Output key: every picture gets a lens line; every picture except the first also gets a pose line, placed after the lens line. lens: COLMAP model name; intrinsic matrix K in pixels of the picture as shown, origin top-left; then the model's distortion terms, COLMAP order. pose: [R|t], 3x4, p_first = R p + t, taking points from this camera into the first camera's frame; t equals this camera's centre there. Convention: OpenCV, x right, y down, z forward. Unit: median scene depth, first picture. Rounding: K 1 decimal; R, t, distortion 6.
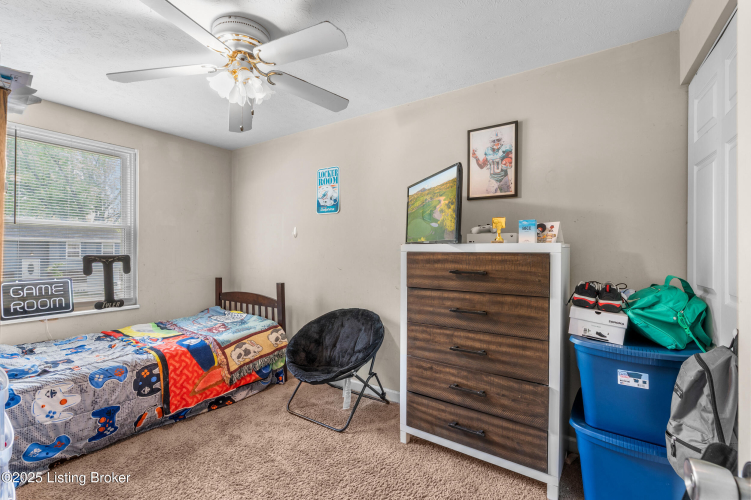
lens RADIAL K [[342.3, 0, 372.8], [0, 342.3, 249.8], [0, 0, 1]] dist [-0.001283, 0.000053]
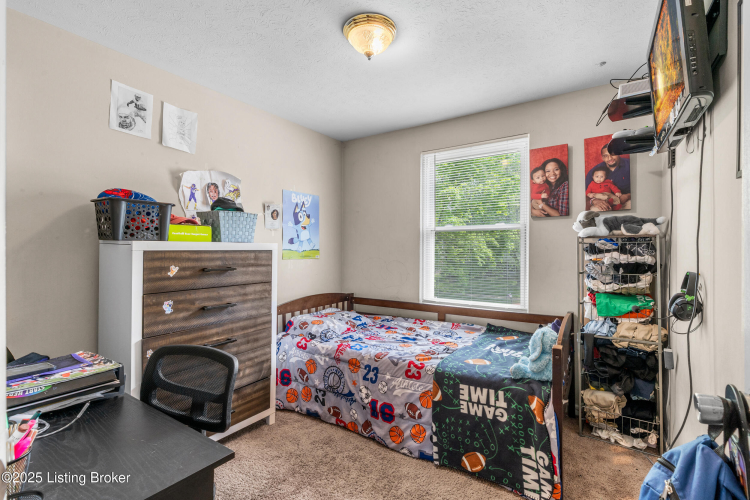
lens RADIAL K [[341.9, 0, 372.3], [0, 341.9, 249.8], [0, 0, 1]] dist [-0.001283, 0.000053]
pose [[0.002033, 0.000570, 0.999998, -0.825550], [-0.003294, 0.999994, -0.000563, 0.003362], [-0.999993, -0.003293, 0.002035, 0.532716]]
